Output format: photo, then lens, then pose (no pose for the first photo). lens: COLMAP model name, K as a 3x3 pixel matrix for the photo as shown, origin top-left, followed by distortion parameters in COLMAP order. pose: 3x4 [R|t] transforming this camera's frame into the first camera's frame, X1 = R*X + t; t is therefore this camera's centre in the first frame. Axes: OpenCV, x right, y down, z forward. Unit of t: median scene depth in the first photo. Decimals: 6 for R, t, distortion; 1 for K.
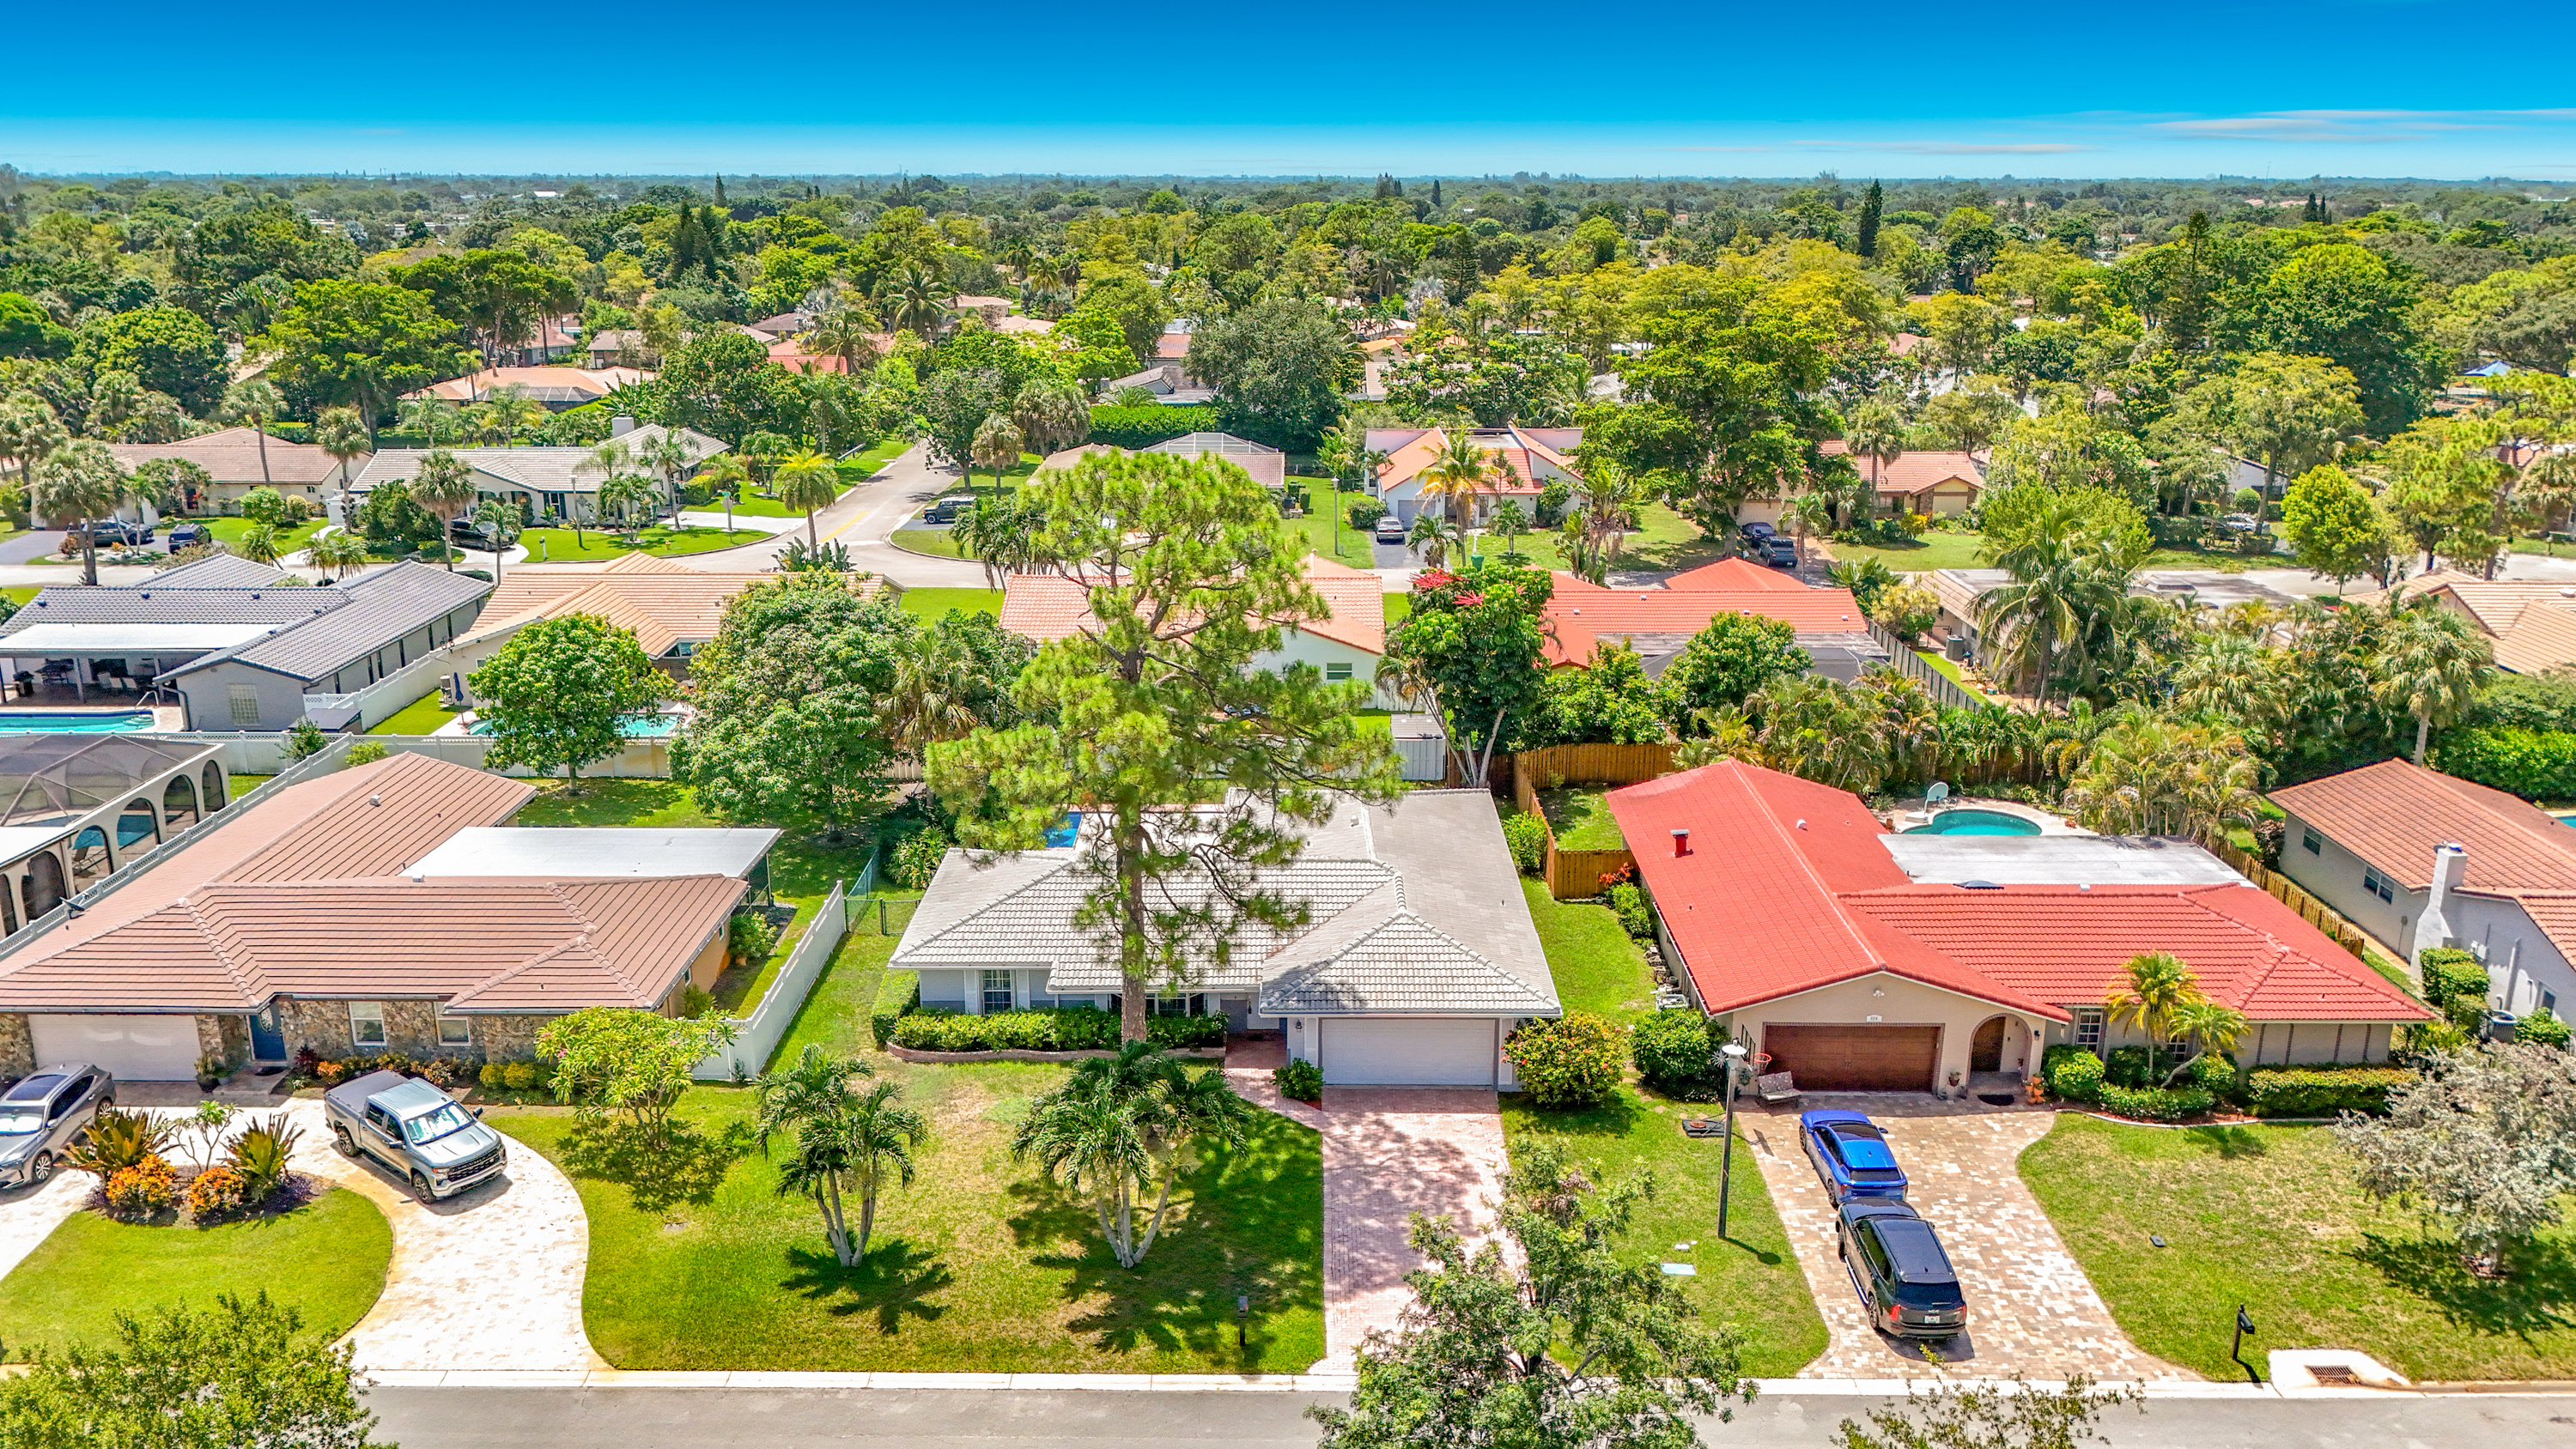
lens RADIAL K [[1931.3, 0, 1288.0], [0, 1931.3, 724.5], [0, 0, 1]] dist [0.055860, -0.103884]
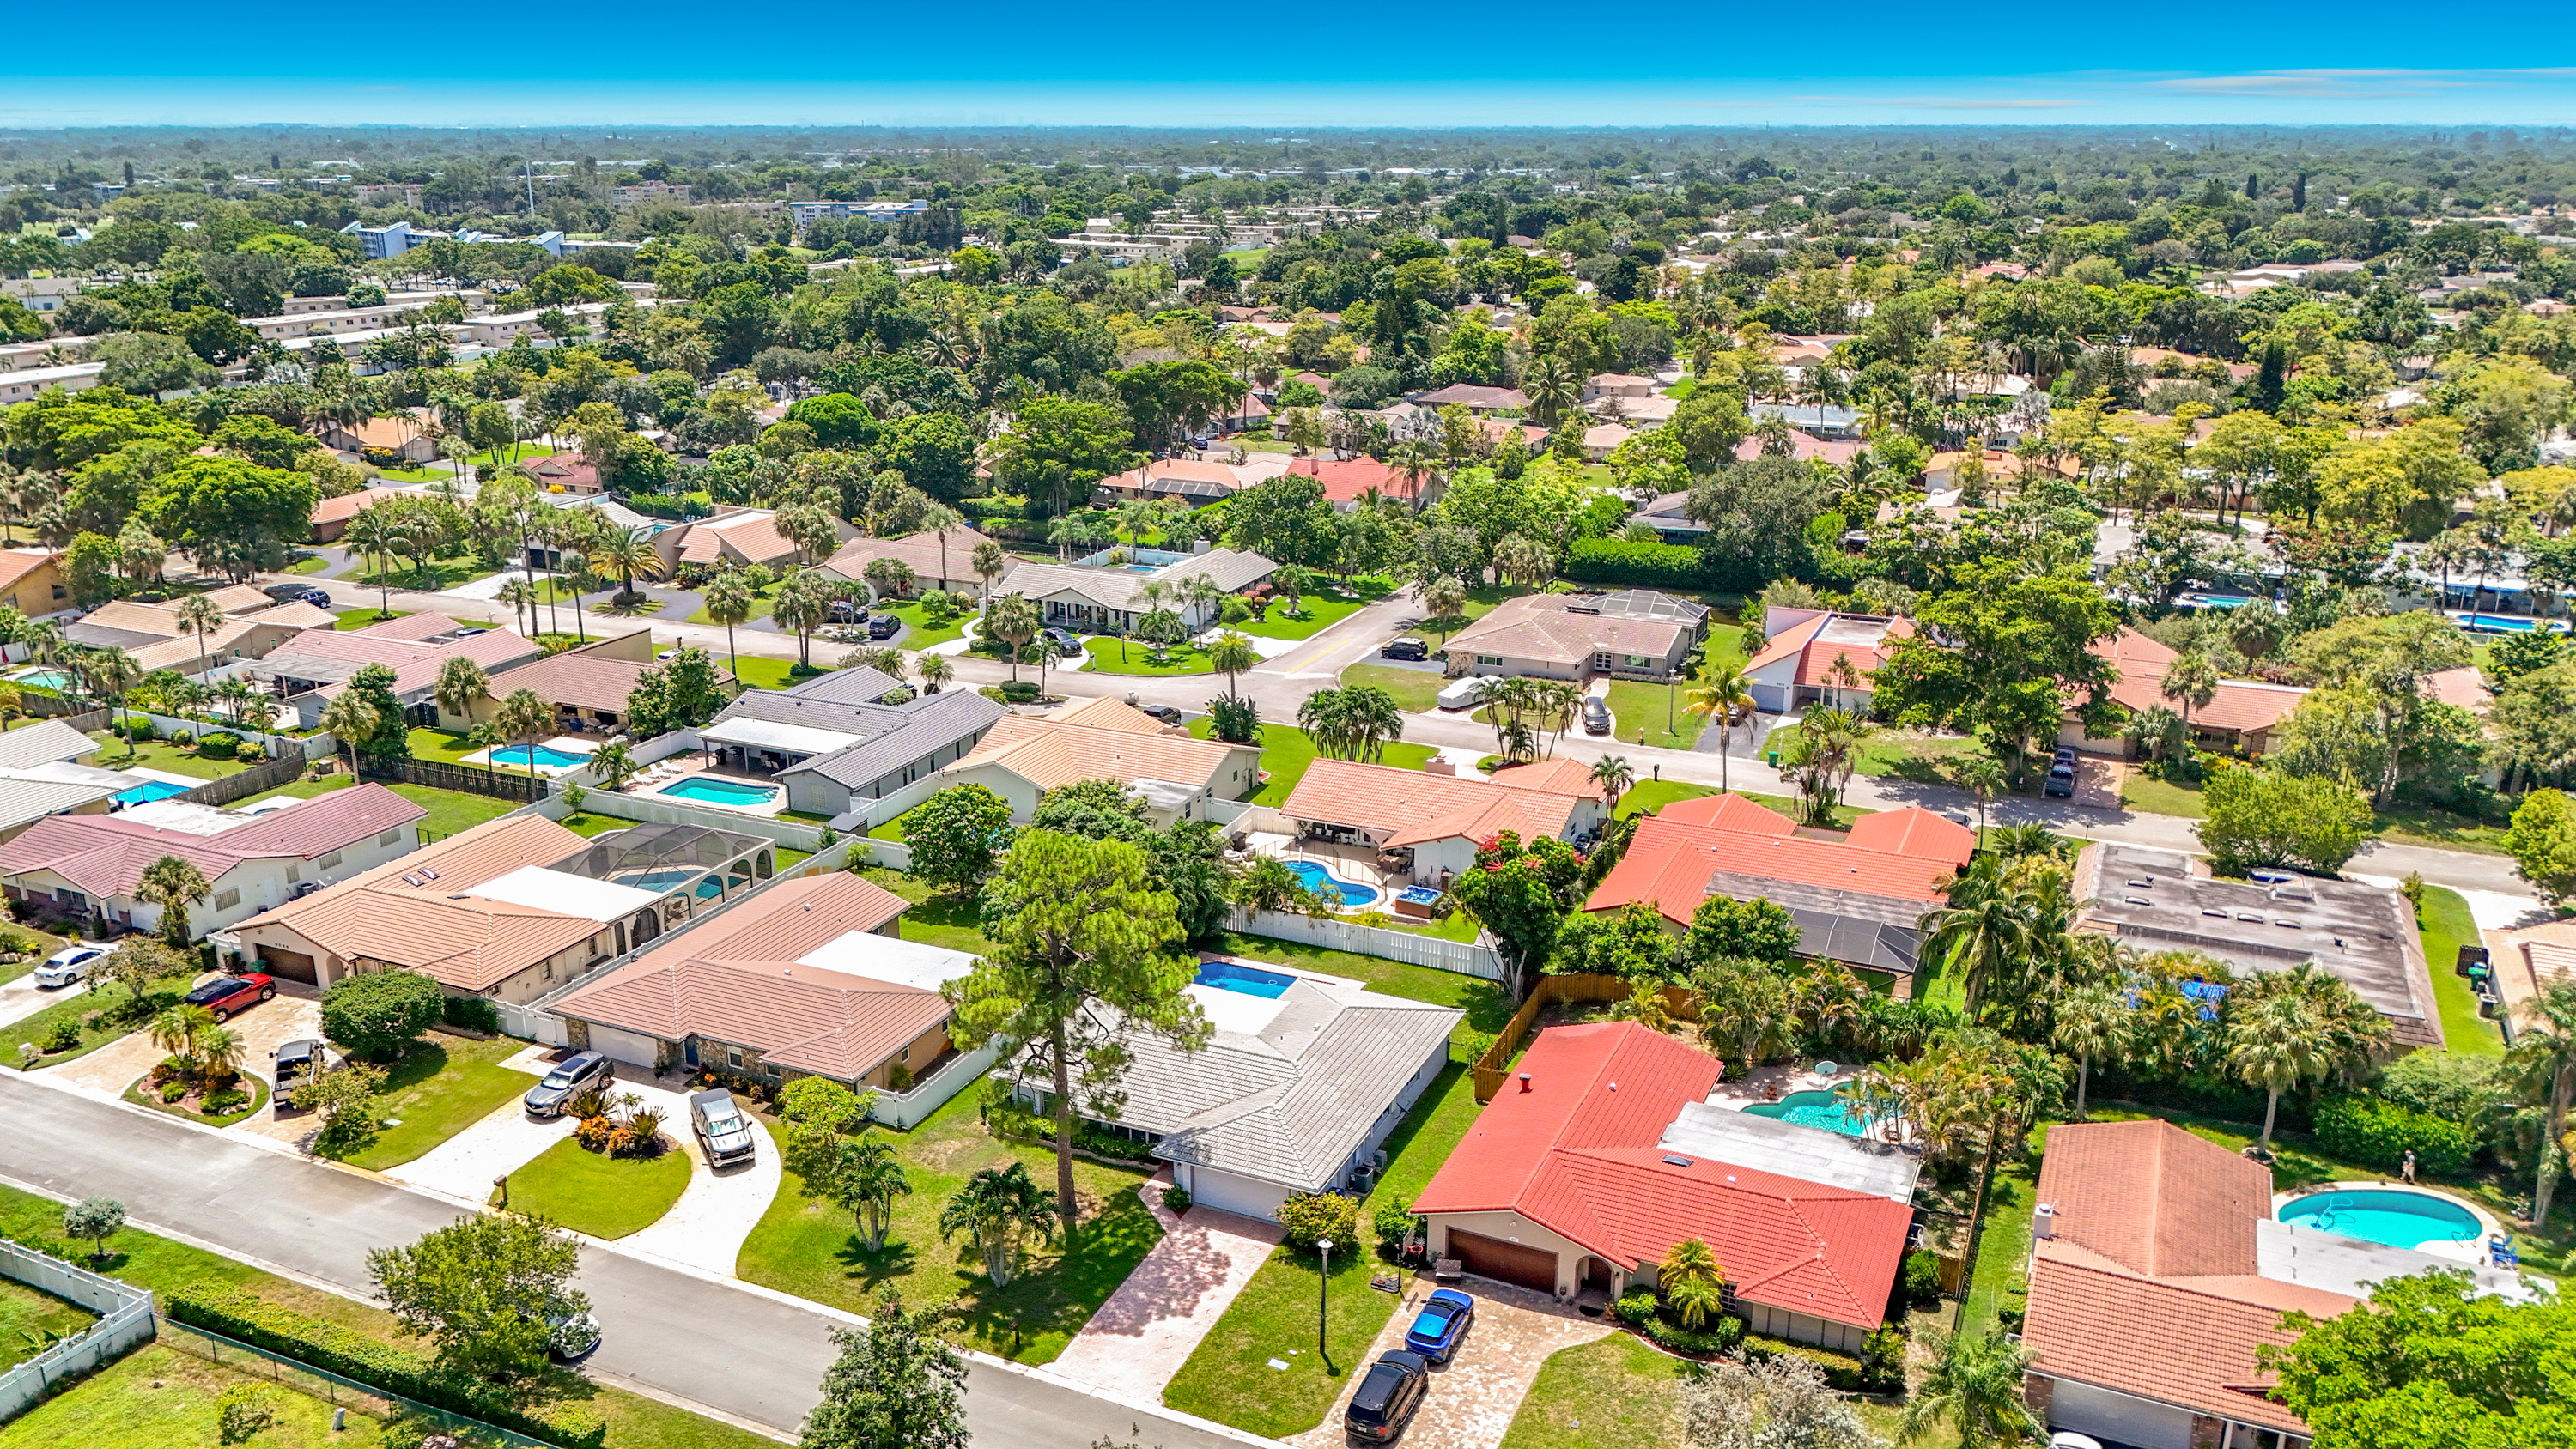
lens RADIAL K [[1931.3, 0, 1288.0], [0, 1931.3, 724.5], [0, 0, 1]] dist [0.055860, -0.103884]
pose [[0.909169, 0.118389, -0.399244, 0.696328], [-0.108044, 0.992967, 0.048407, -0.302556], [0.402167, -0.000874, 0.915566, -0.461469]]
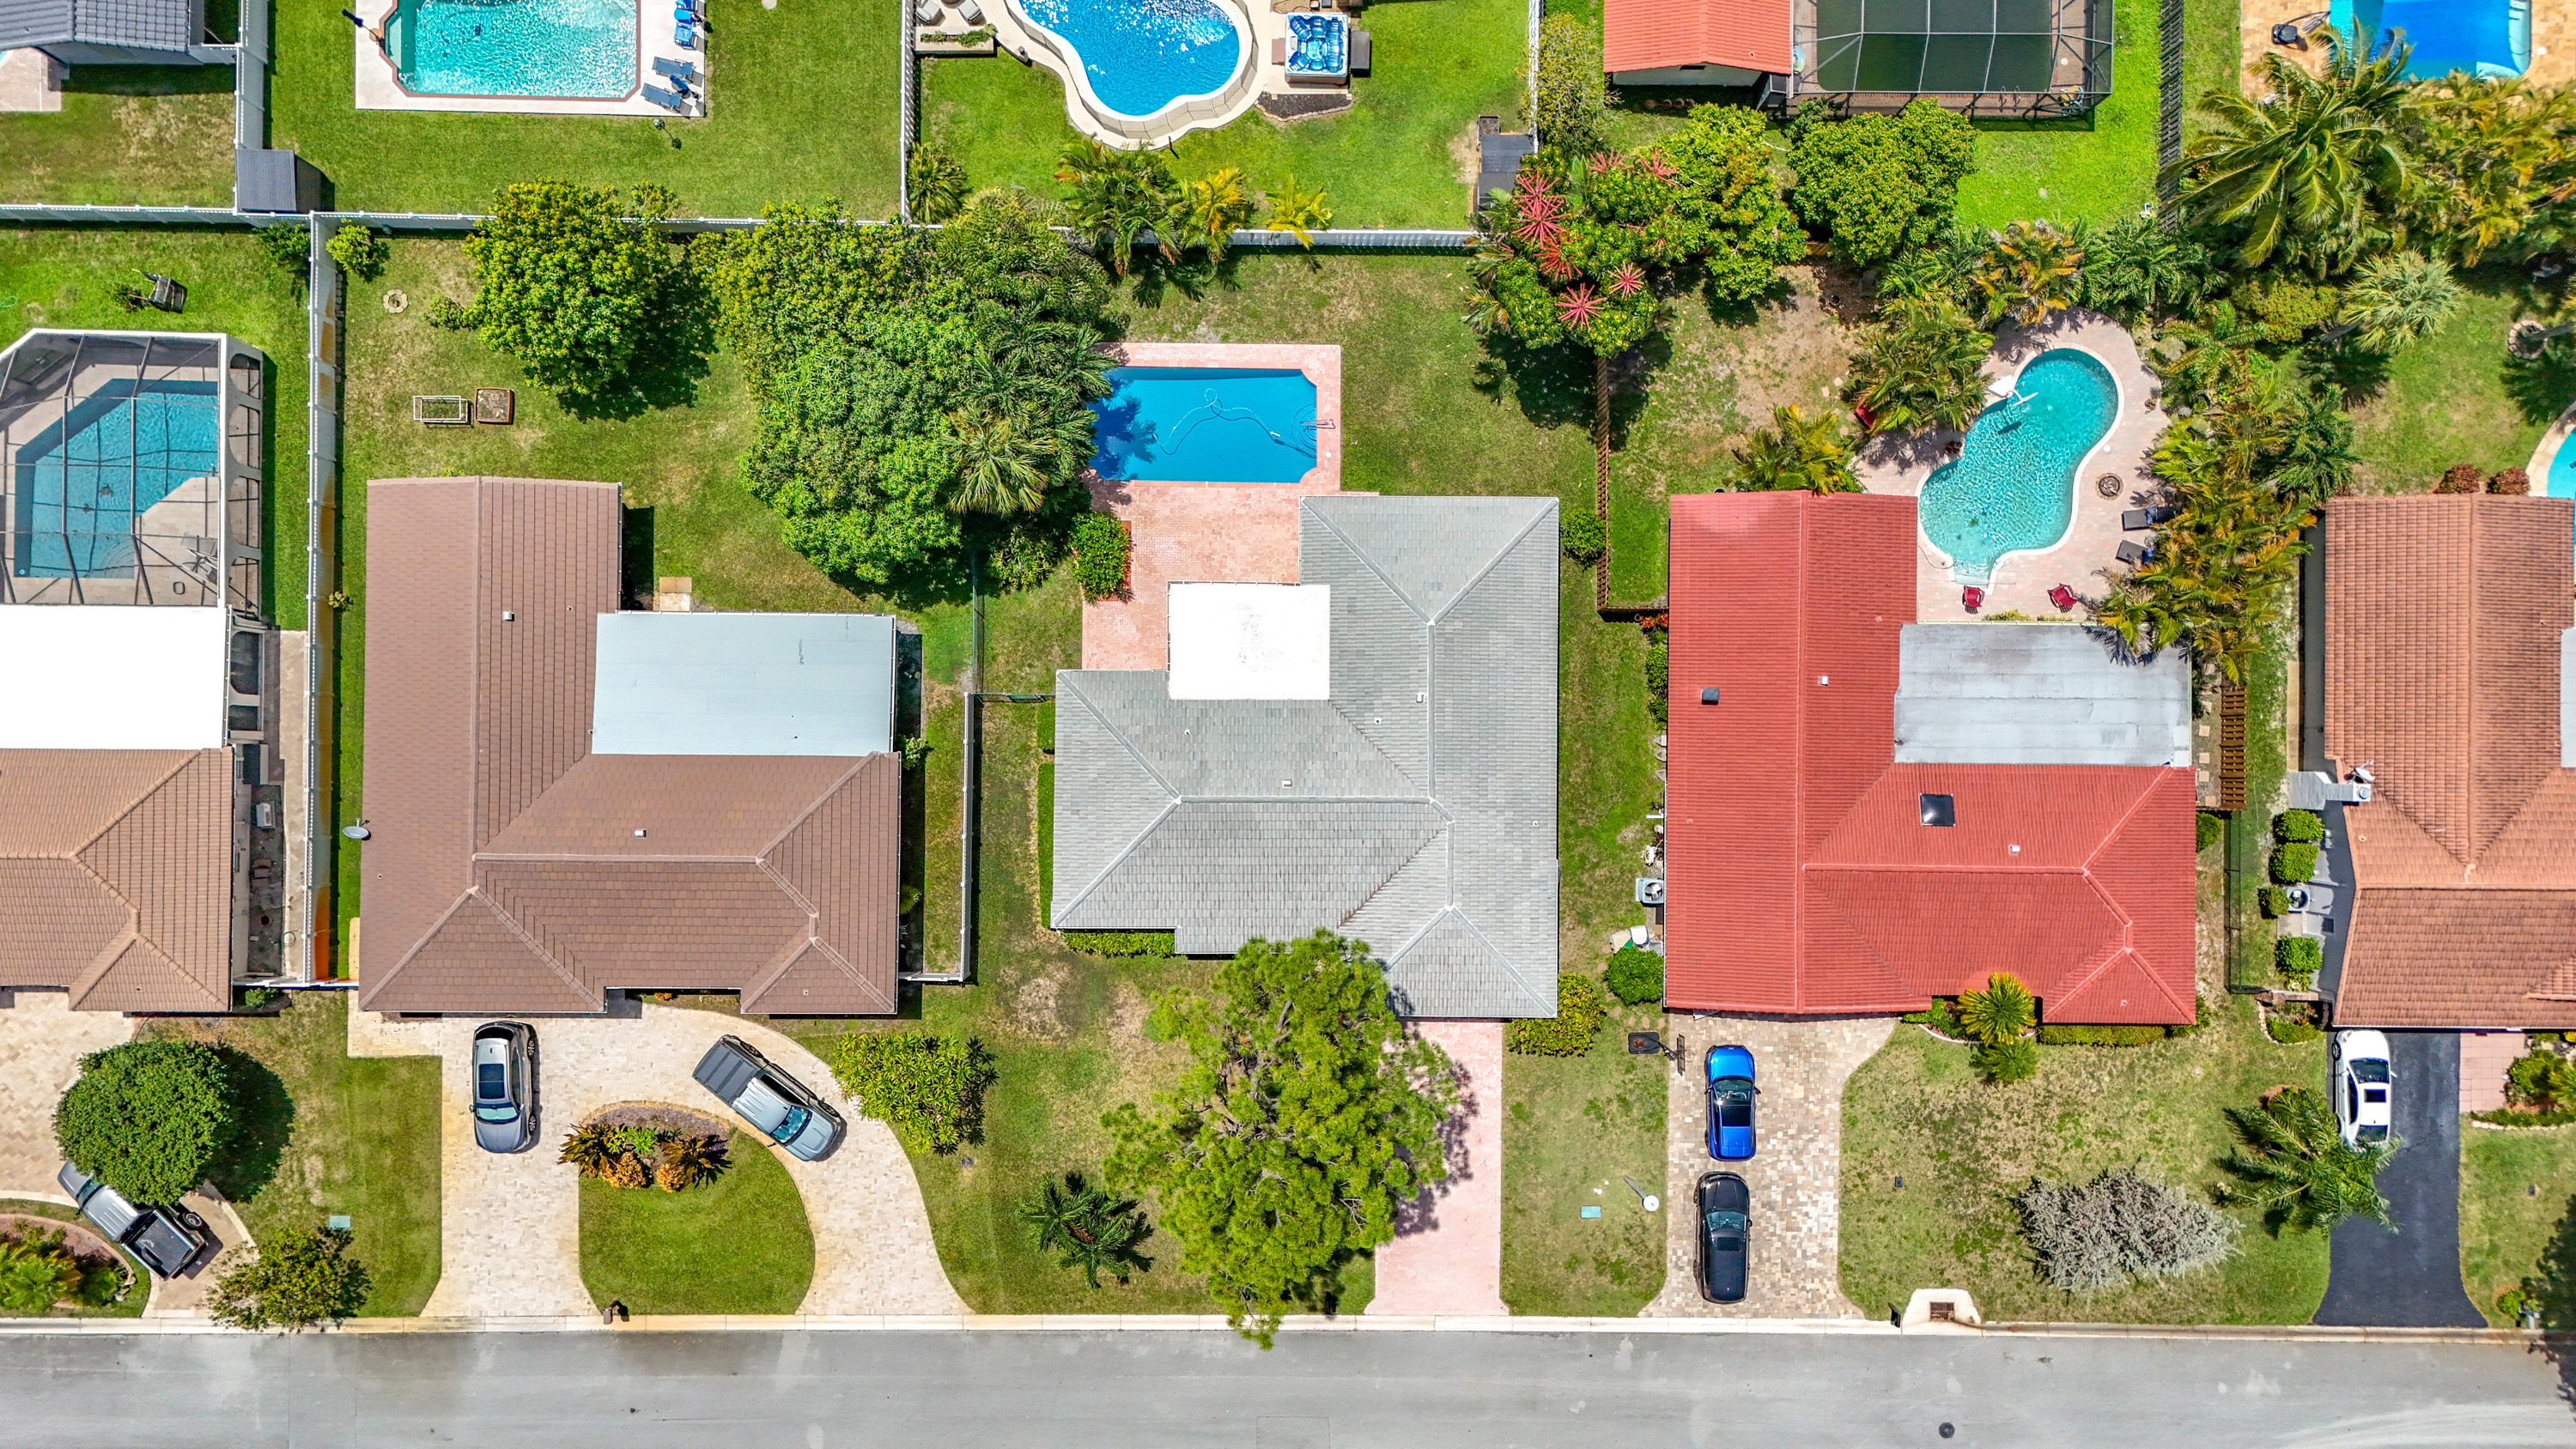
lens RADIAL K [[1931.3, 0, 1288.0], [0, 1931.3, 724.5], [0, 0, 1]] dist [0.055860, -0.103884]
pose [[0.999991, 0.003263, -0.002889, -0.043959], [0.001842, 0.284238, 0.958752, -1.201466], [0.003950, -0.958748, 0.284229, 0.793275]]
